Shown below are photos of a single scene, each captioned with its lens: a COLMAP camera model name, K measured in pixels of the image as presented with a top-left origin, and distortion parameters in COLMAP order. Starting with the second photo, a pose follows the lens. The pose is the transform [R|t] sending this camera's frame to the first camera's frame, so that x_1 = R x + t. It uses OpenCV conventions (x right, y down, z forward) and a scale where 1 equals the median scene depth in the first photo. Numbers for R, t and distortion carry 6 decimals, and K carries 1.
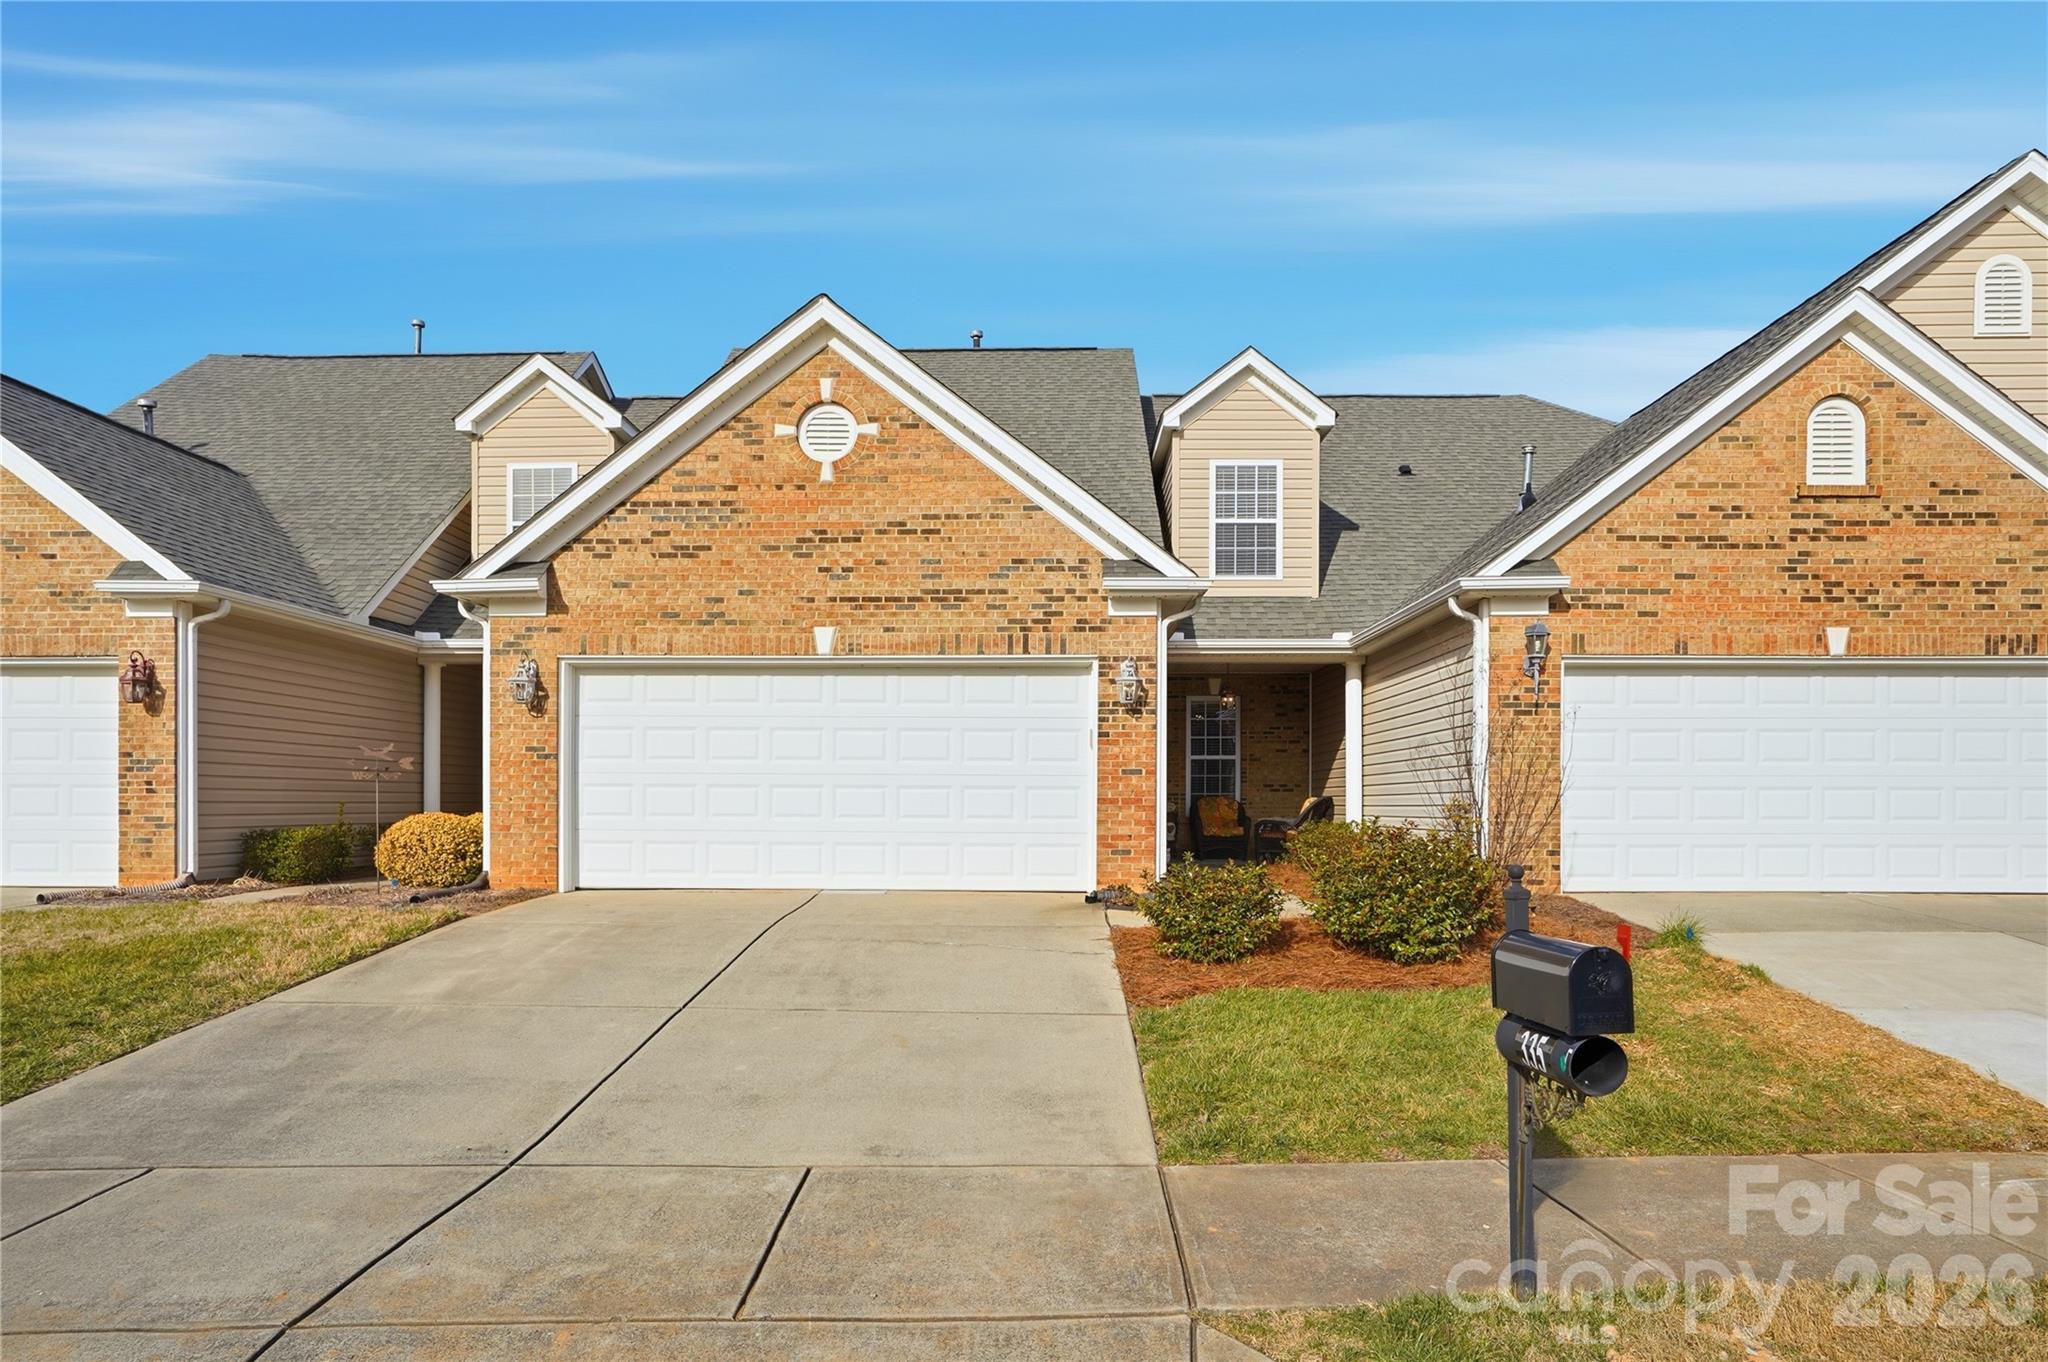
lens RADIAL K [[1248.3, 0, 1032.0], [0, 1248.3, 830.1], [0, 0, 1]] dist [-0.036842, 0.035664]
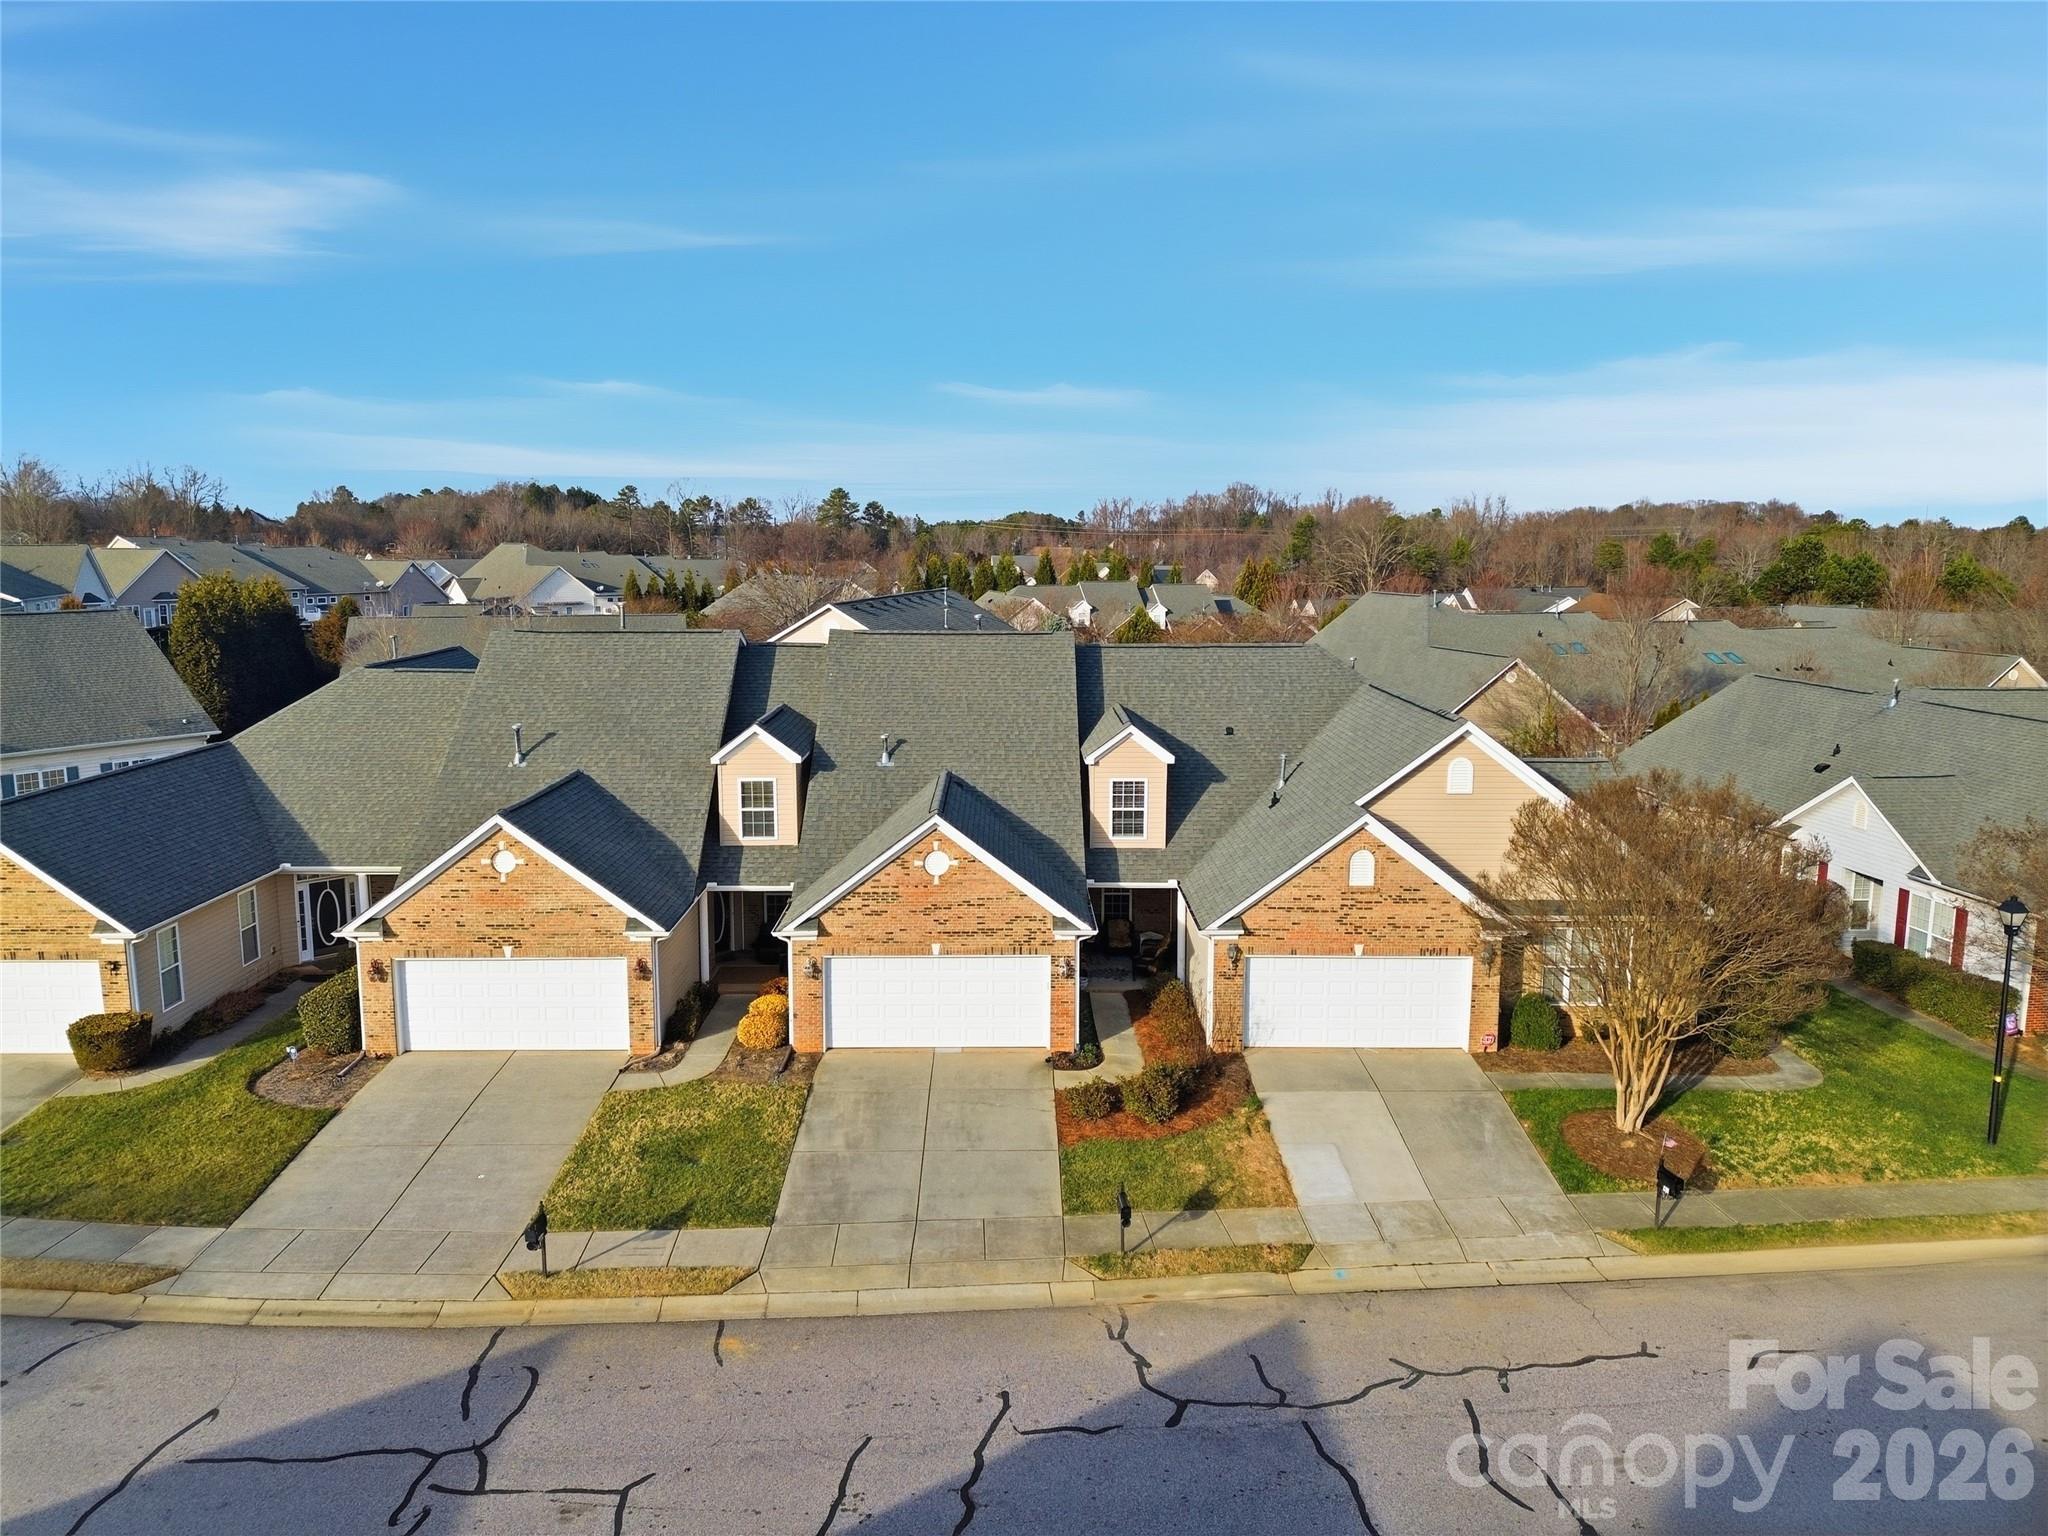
lens RADIAL K [[1437.9, 0, 1024.0], [0, 1437.9, 768.0], [0, 0, 1]] dist [0.088767, -0.077578]
pose [[0.999542, -0.003559, 0.030038, -0.080019], [-0.000829, 0.989458, 0.144820, -0.894826], [-0.030236, -0.144779, 0.989002, -1.678660]]
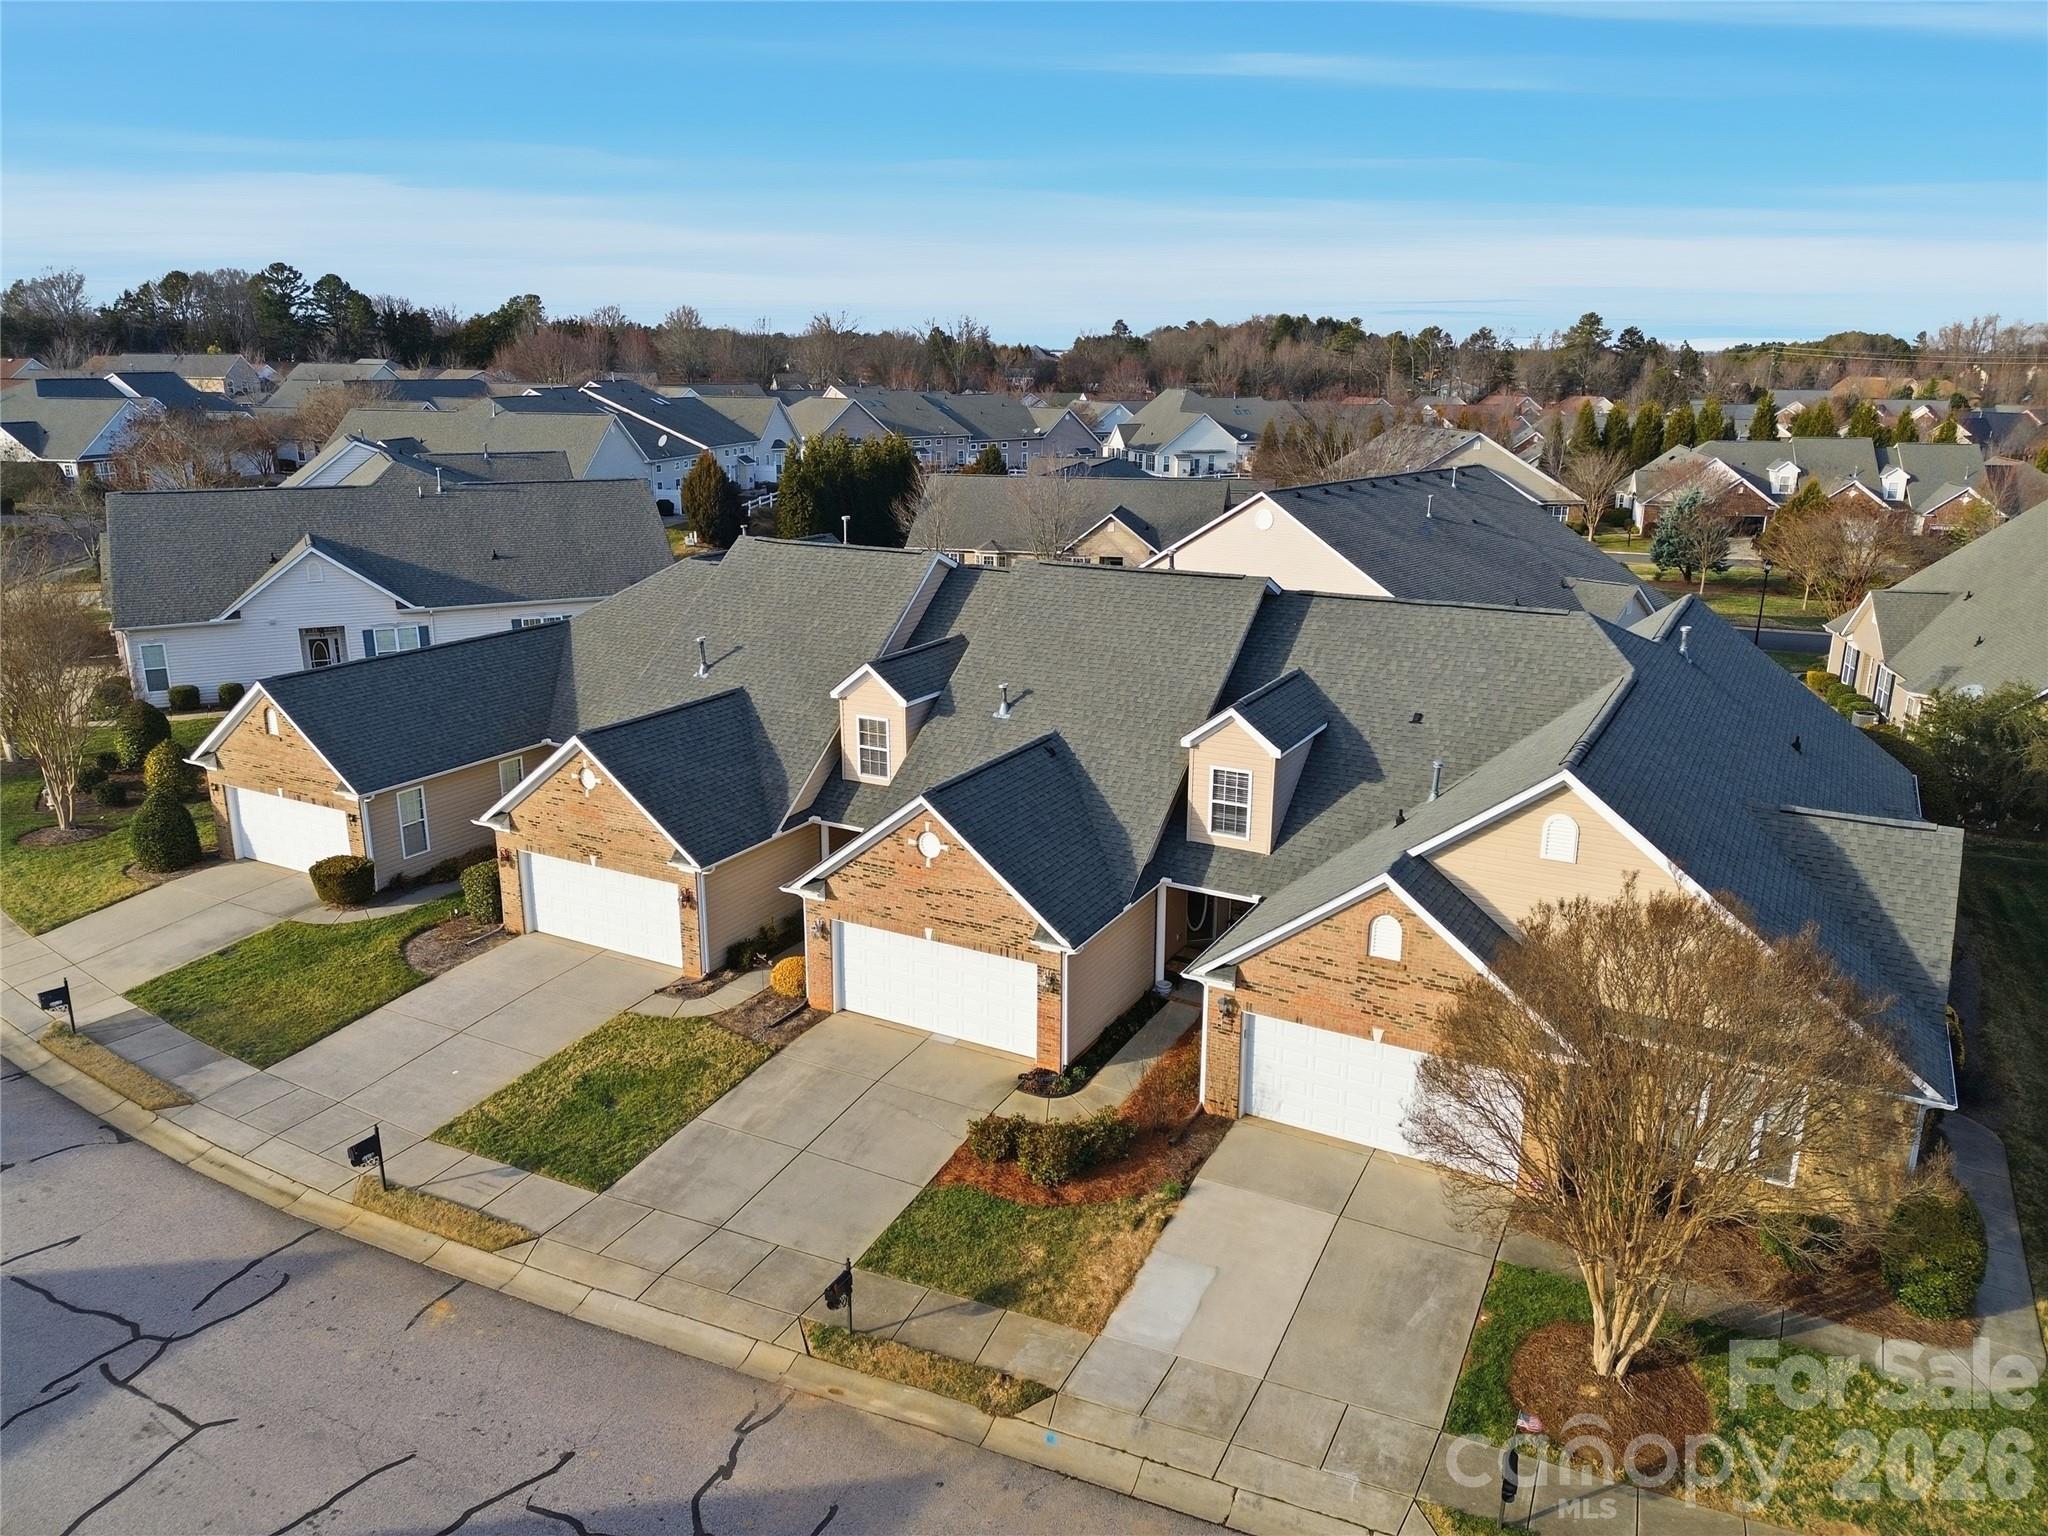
lens RADIAL K [[1437.9, 0, 1024.0], [0, 1437.9, 768.0], [0, 0, 1]] dist [0.088767, -0.077578]
pose [[0.885975, 0.129451, -0.445299, 1.093767], [-0.010592, 0.965646, 0.259645, -1.110586], [0.463613, -0.225322, 0.856909, -1.062177]]
